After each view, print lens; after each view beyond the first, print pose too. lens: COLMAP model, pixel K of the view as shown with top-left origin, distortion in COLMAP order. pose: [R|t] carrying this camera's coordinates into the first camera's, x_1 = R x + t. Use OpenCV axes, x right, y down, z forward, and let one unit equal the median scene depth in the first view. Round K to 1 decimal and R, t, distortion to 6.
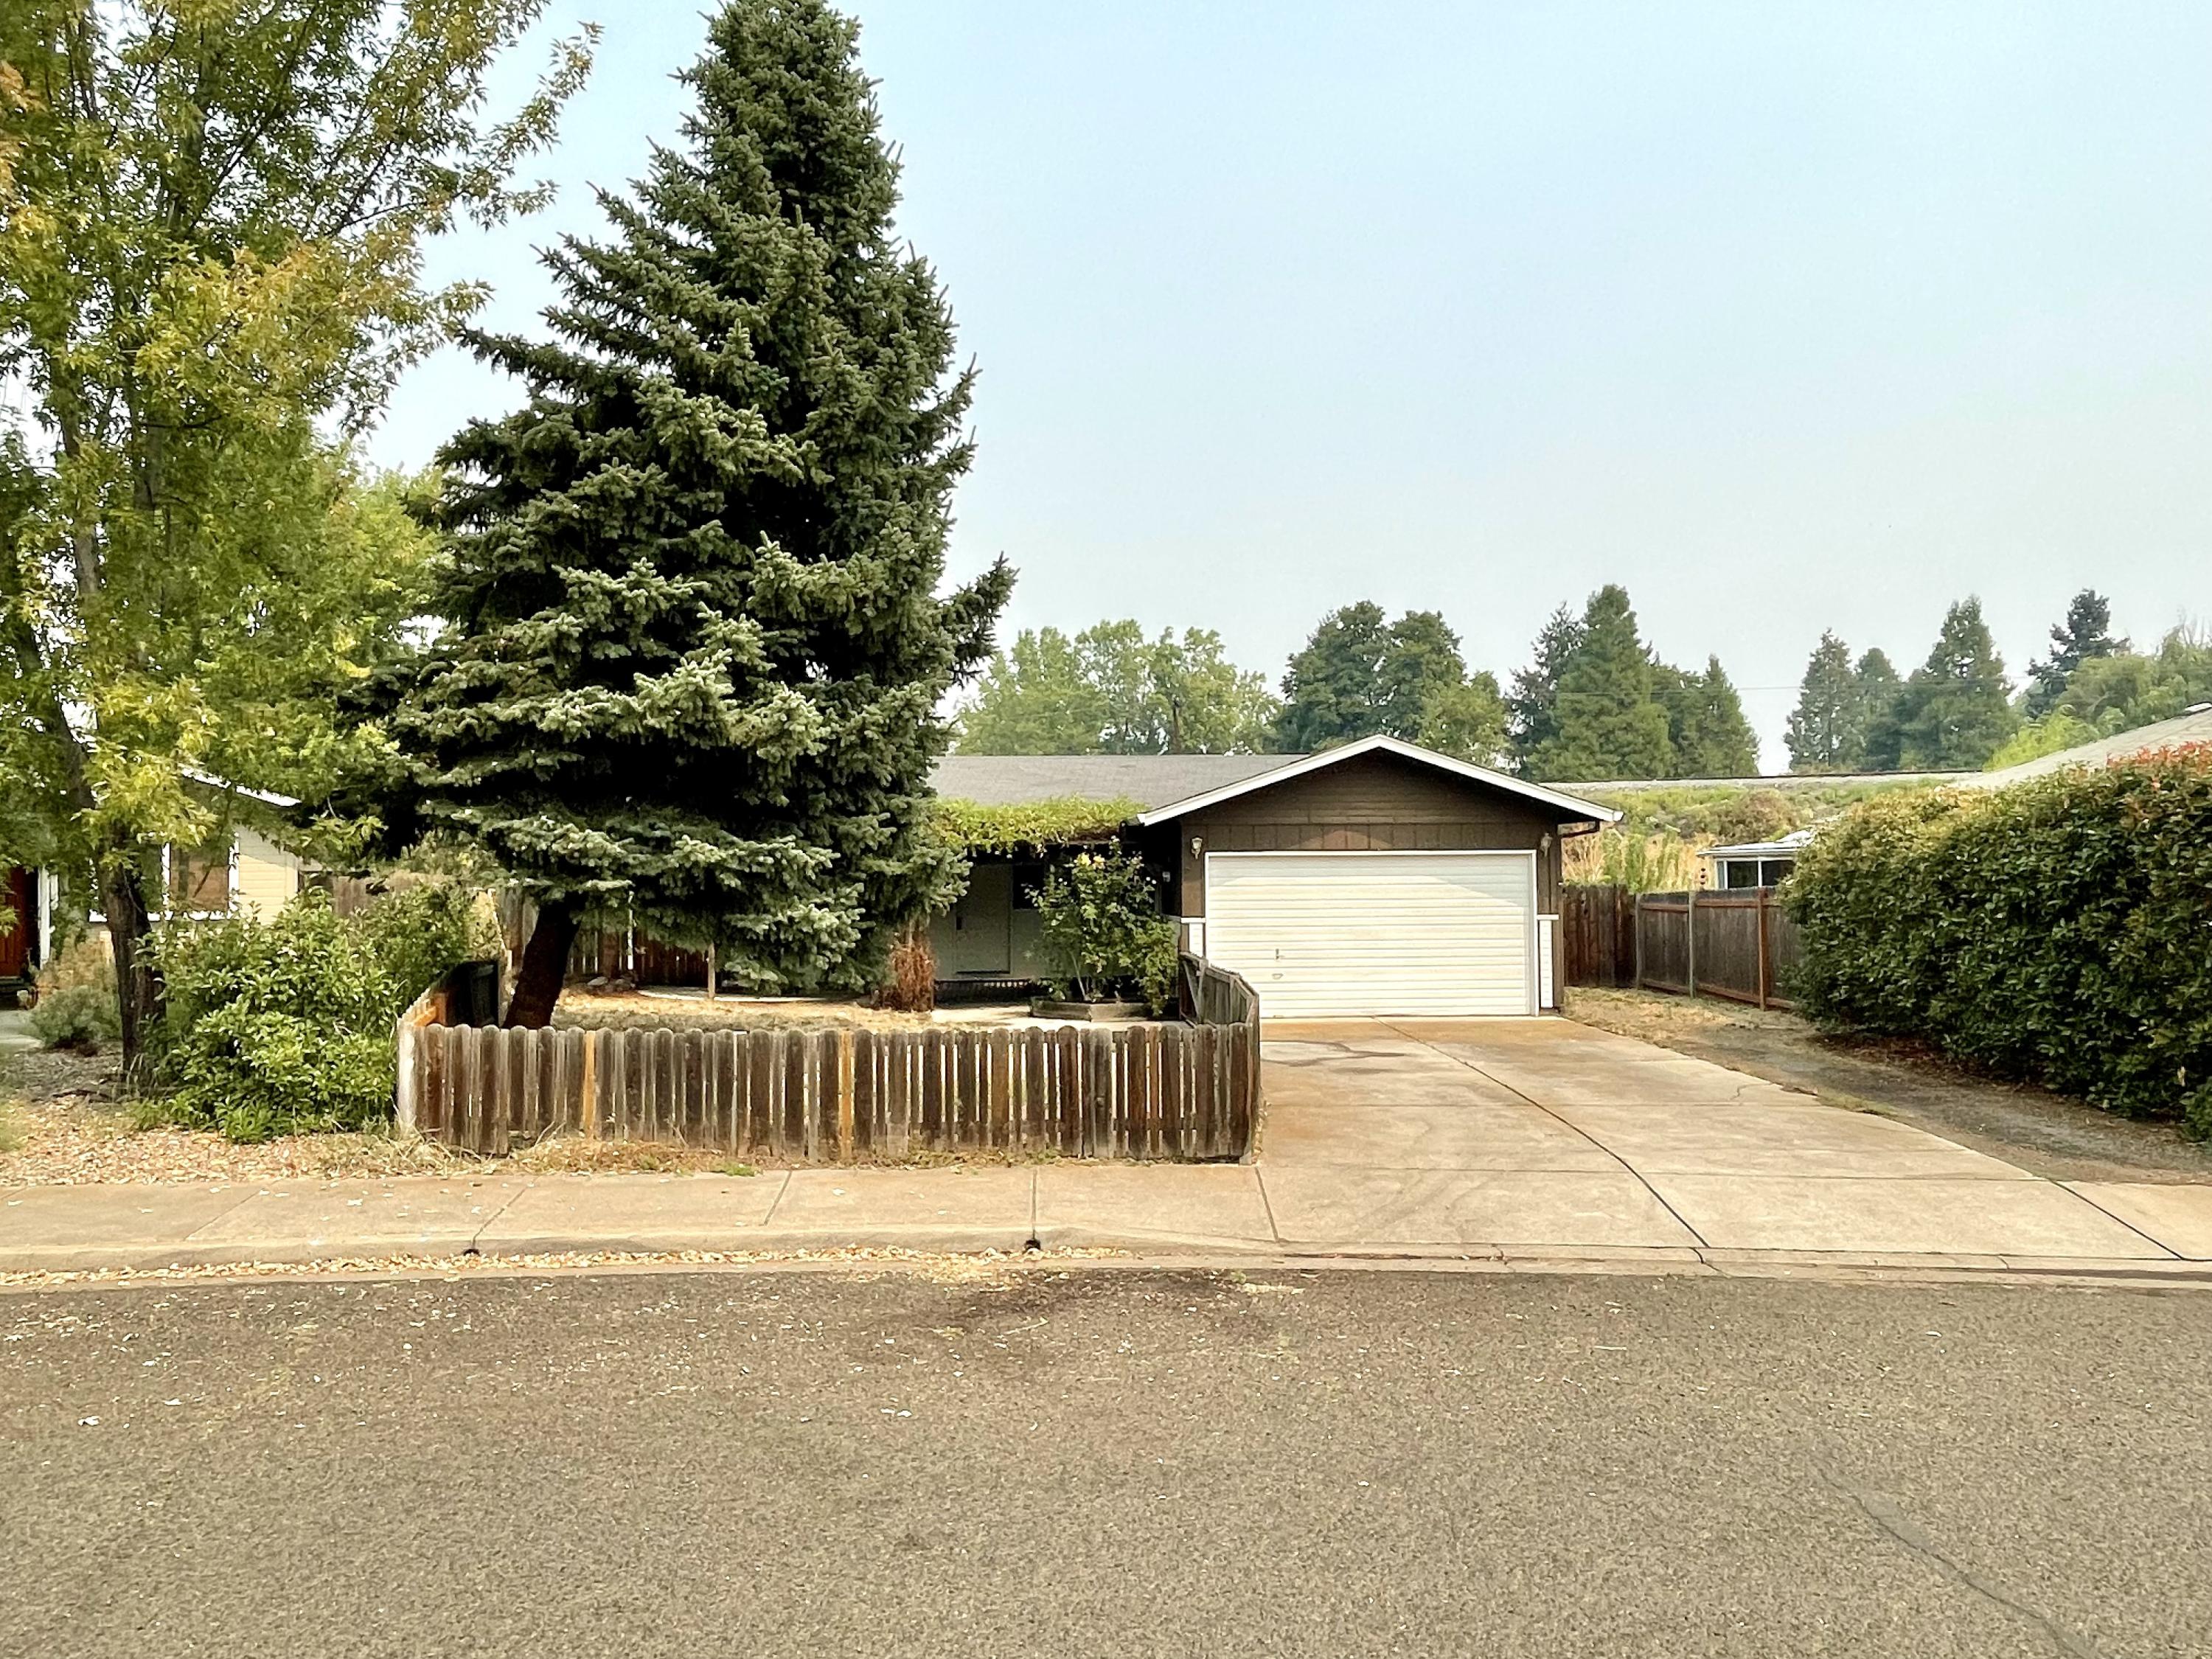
lens RADIAL K [[1501.6, 0, 1122.9], [0, 1501.6, 822.7], [0, 0, 1]] dist [0.044114, 0.001503]
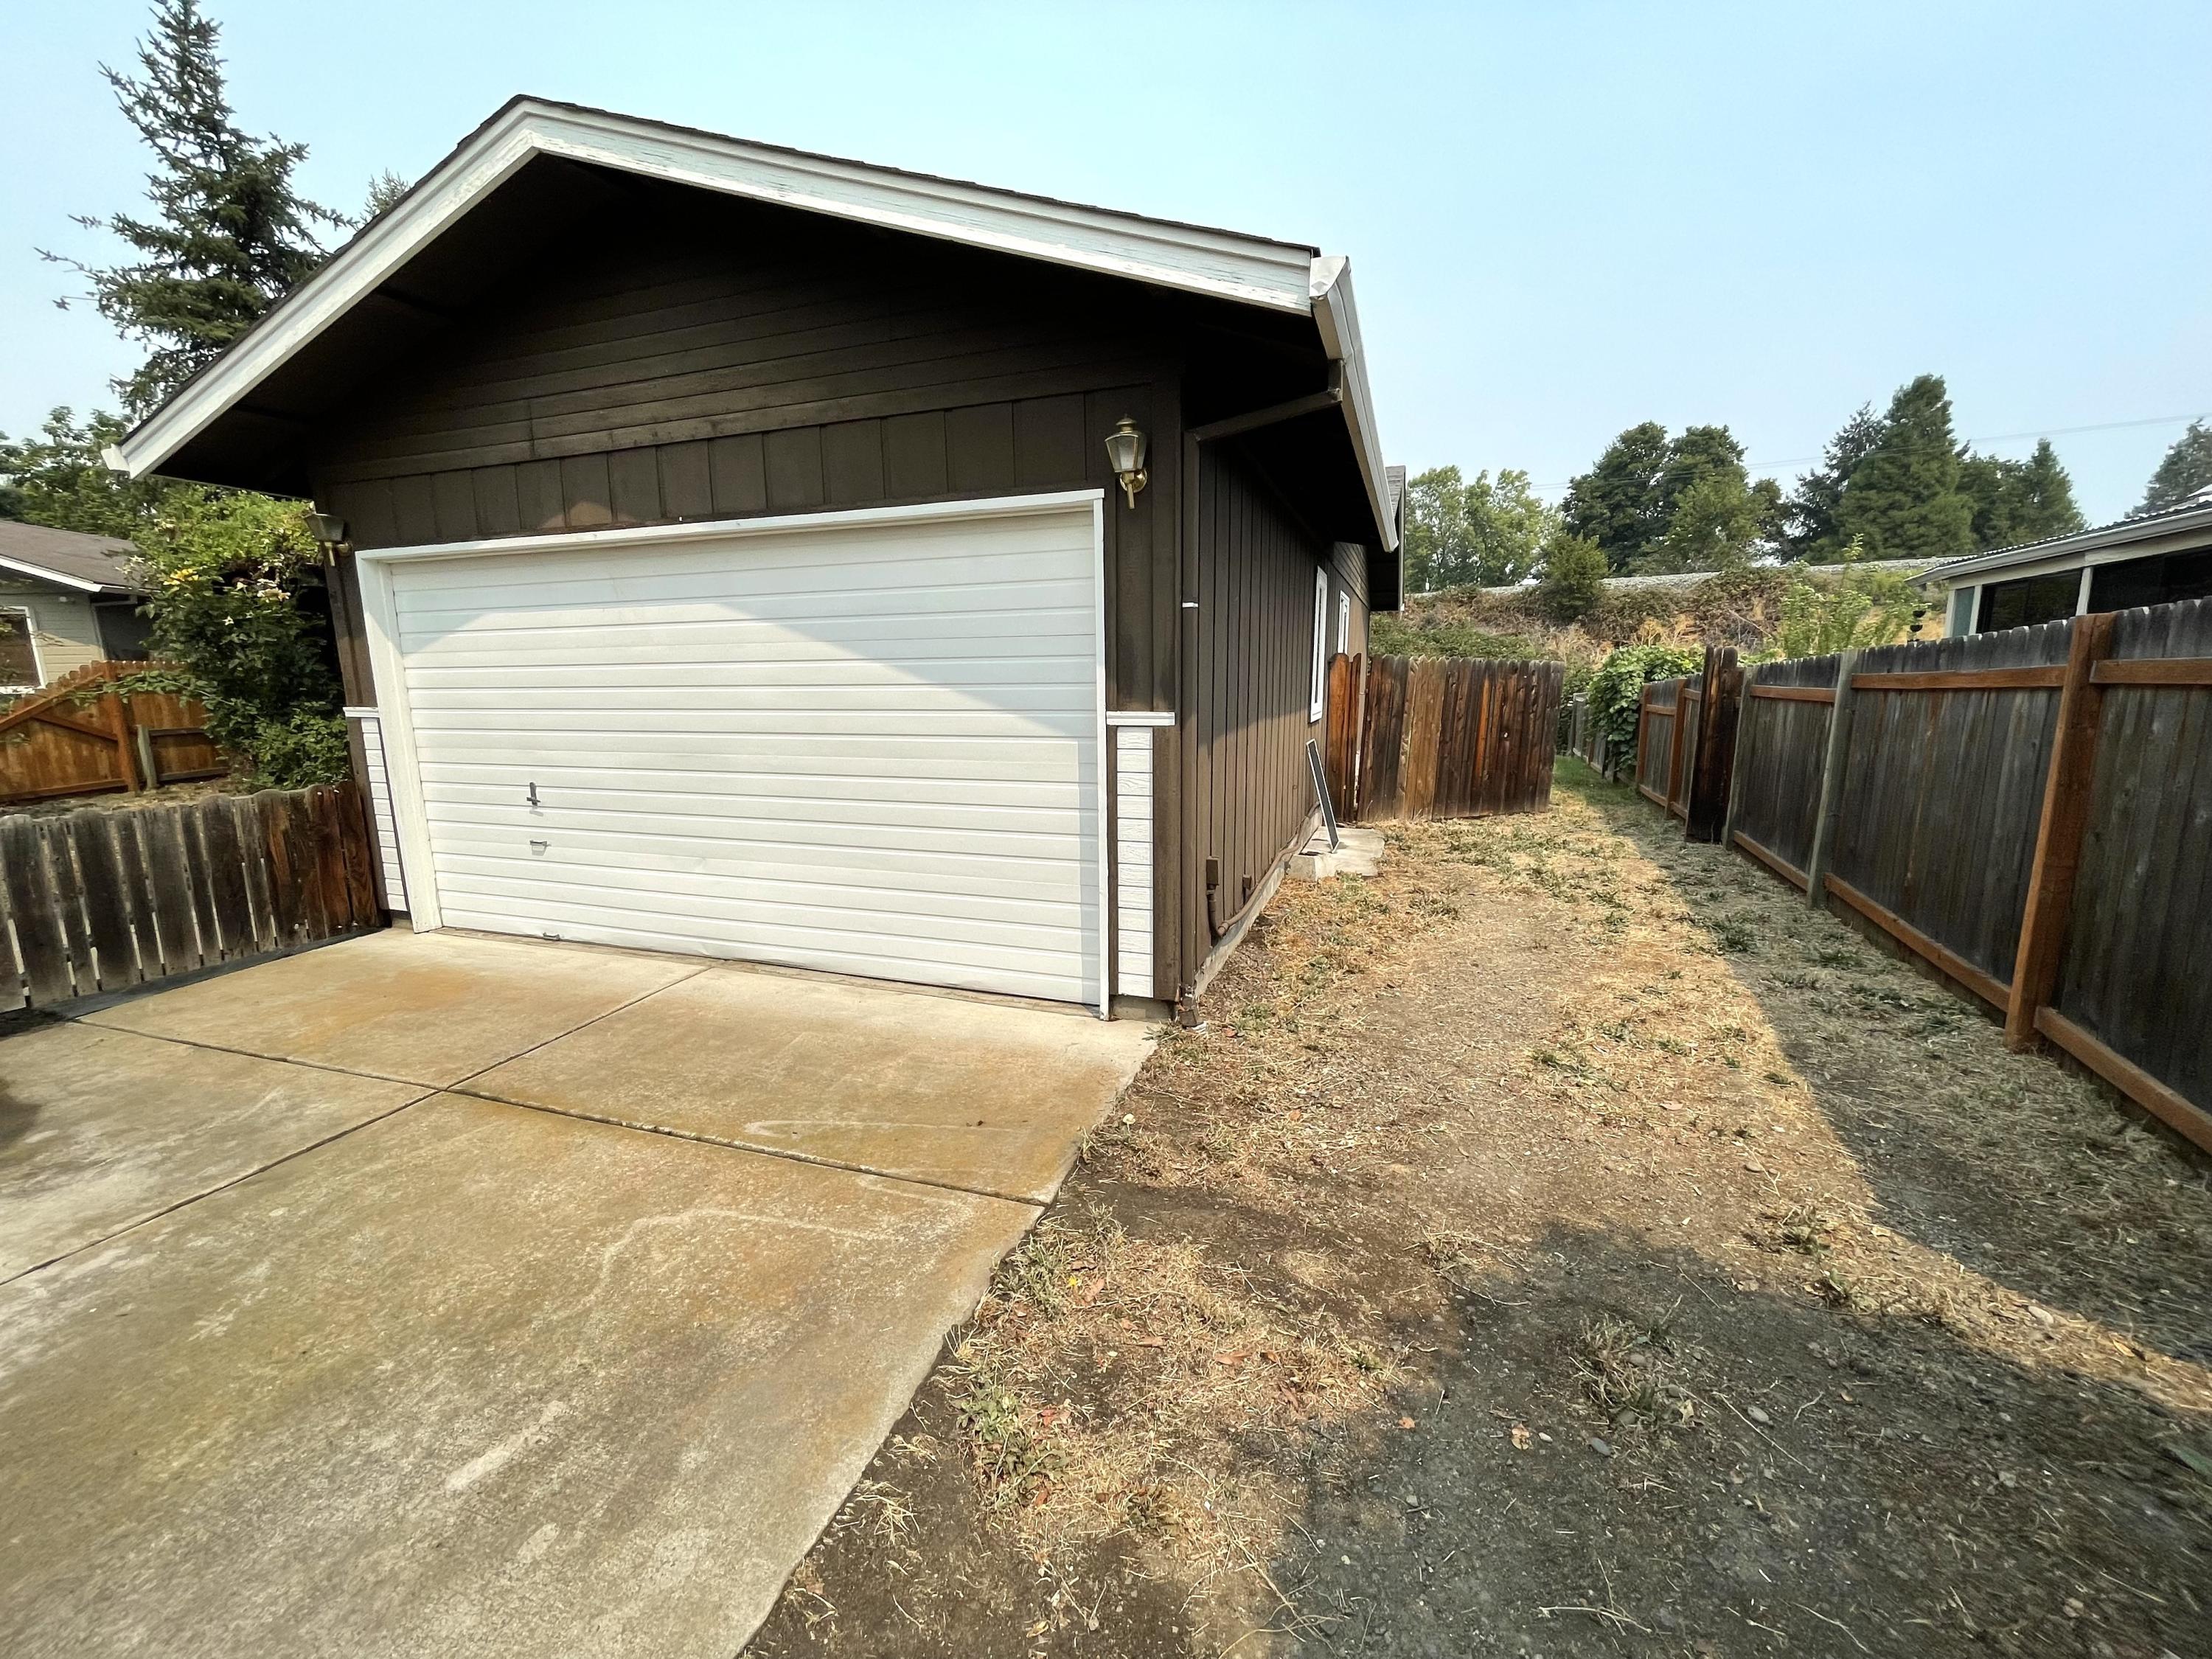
lens RADIAL K [[902.6, 0, 1079.3], [0, 902.6, 837.2], [0, 0, 1]] dist [-0.006770, 0.002160]
pose [[0.912346, 0.071744, -0.403086, 0.264934], [0.016402, 0.977332, 0.211077, 0.036498], [0.409092, -0.199187, 0.890488, 0.634546]]
